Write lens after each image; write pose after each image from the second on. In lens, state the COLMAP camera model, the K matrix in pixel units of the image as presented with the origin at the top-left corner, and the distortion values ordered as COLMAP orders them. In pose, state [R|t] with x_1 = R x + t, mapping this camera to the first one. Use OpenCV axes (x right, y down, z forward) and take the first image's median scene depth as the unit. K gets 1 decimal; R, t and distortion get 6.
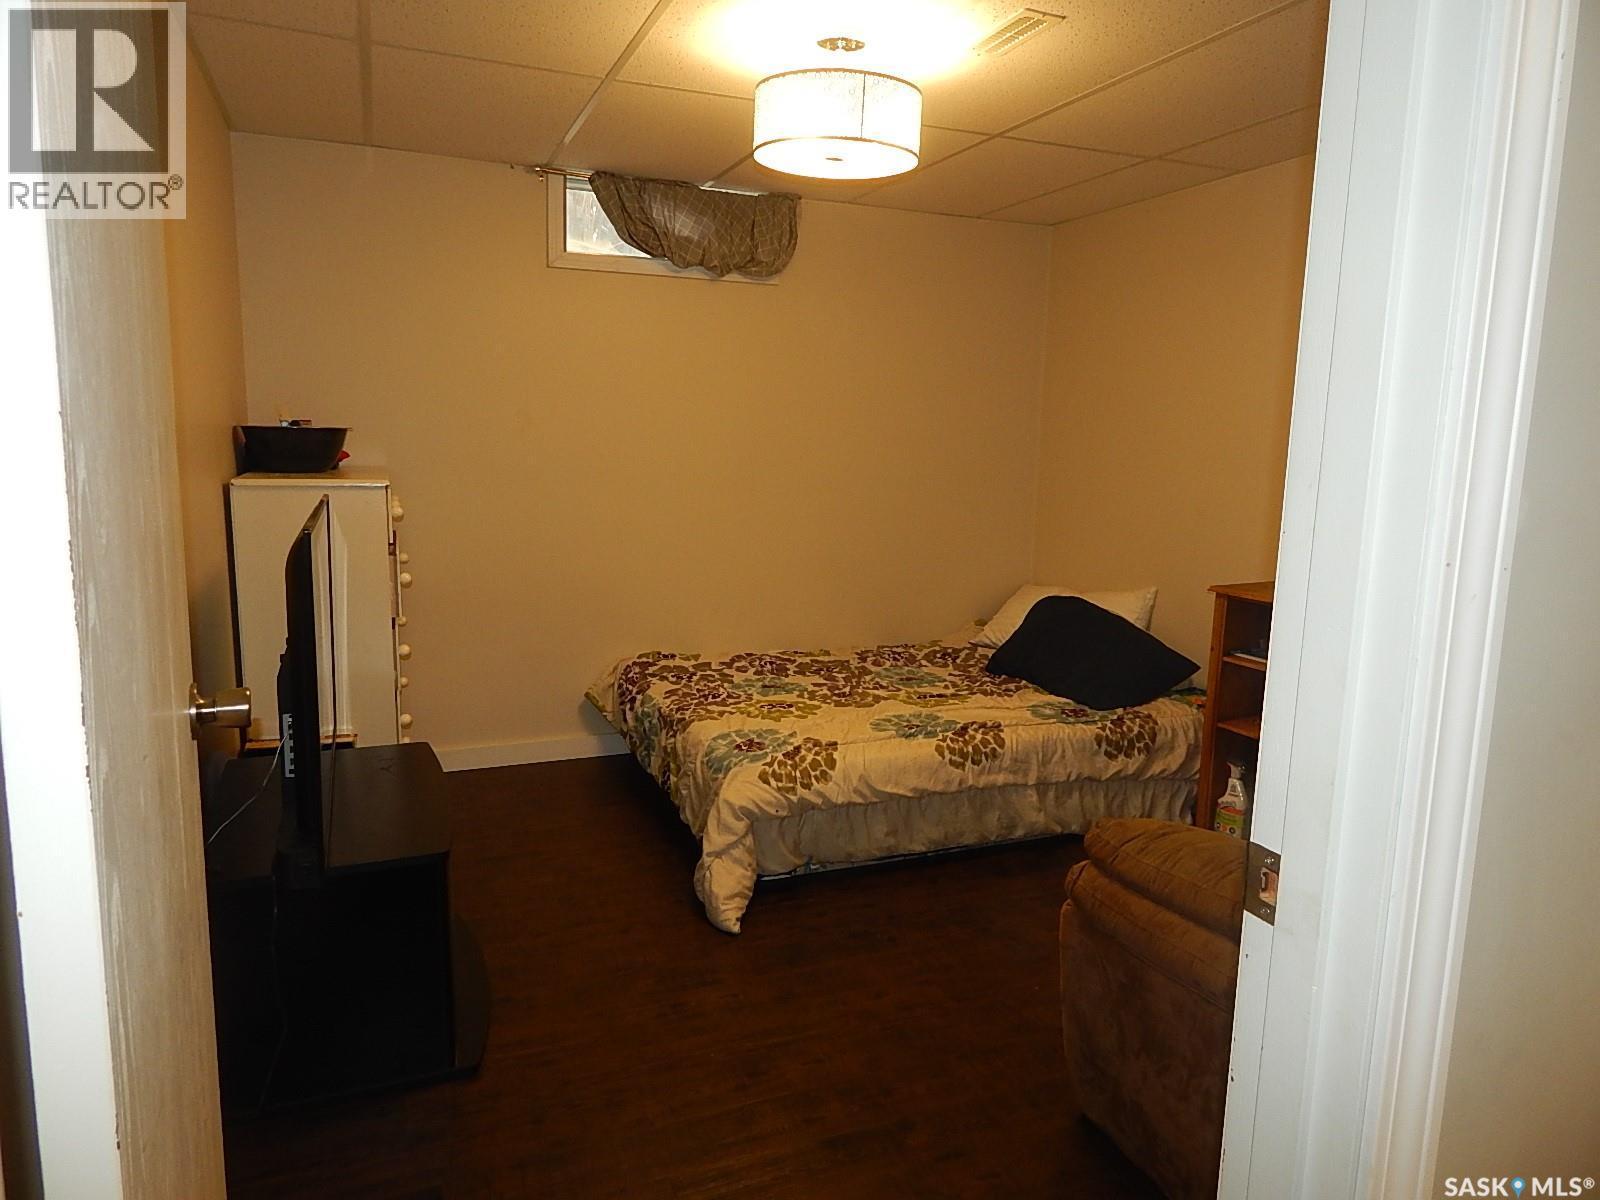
lens RADIAL K [[1066.6, 0, 800.0], [0, 1066.6, 600.0], [0, 0, 1]] dist [0.000876, -0.002853]
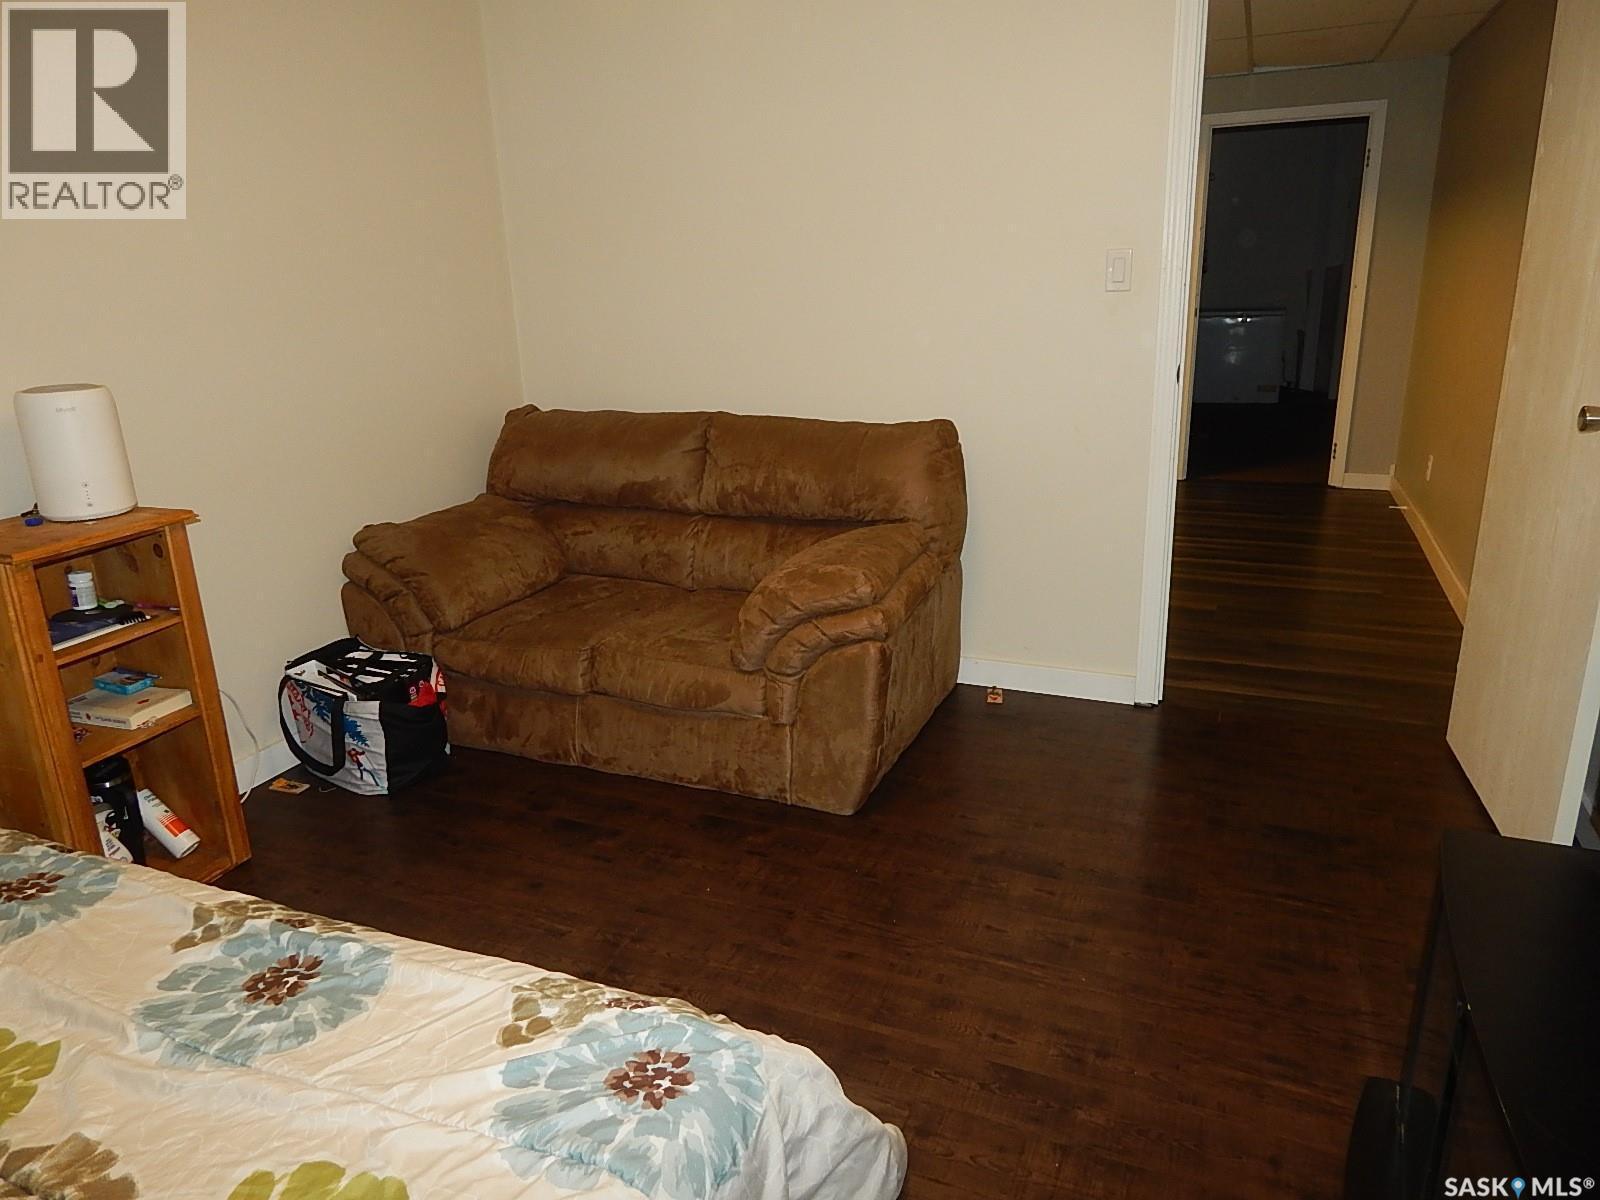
lens RADIAL K [[1066.6, 0, 800.0], [0, 1066.6, 600.0], [0, 0, 1]] dist [0.000876, -0.002853]
pose [[-0.712657, -0.209789, 0.669410, -0.293492], [0.122235, 0.902504, 0.412971, -0.171359], [-0.690781, 0.376132, -0.617532, 1.052987]]
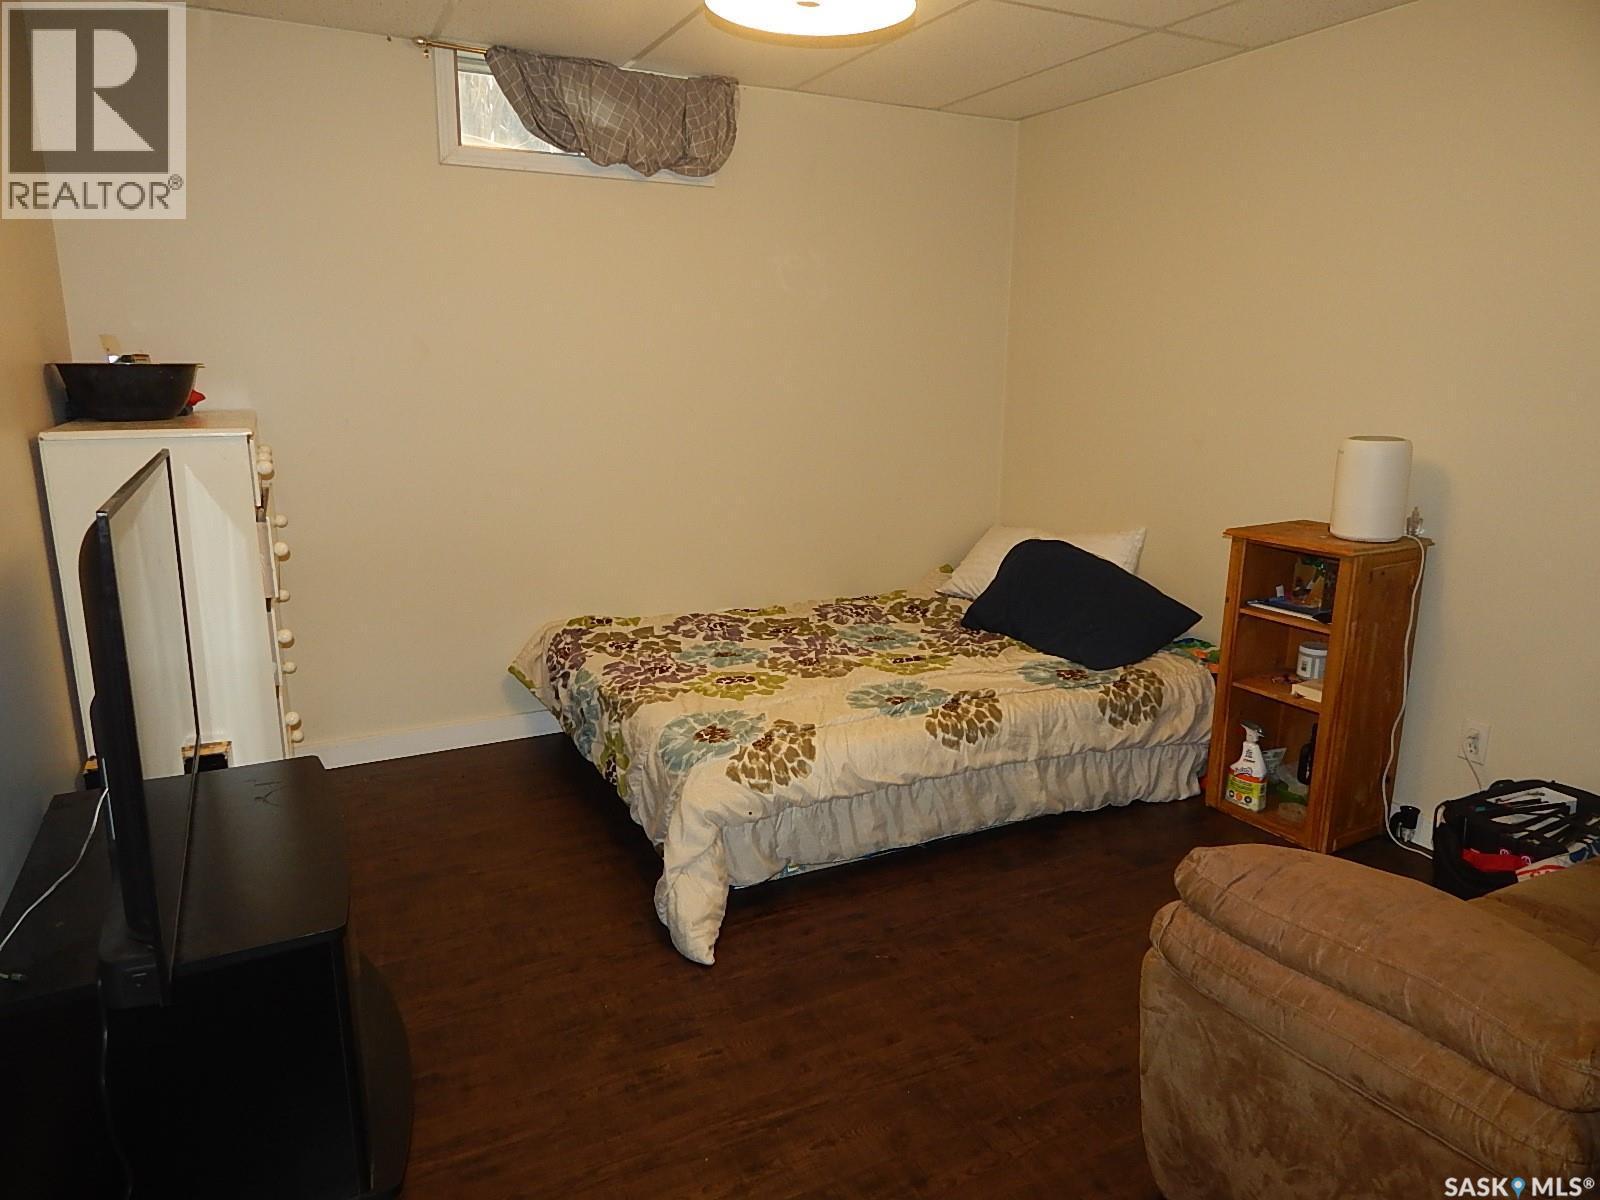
lens RADIAL K [[1055.6, 0, 800.0], [0, 1055.6, 600.0], [0, 0, 1]] dist [0.001849, -0.003168]
pose [[0.996245, -0.033377, 0.079885, -0.037376], [0.027930, 0.997270, 0.068357, -0.023226], [-0.081948, -0.065869, 0.994458, 0.150143]]
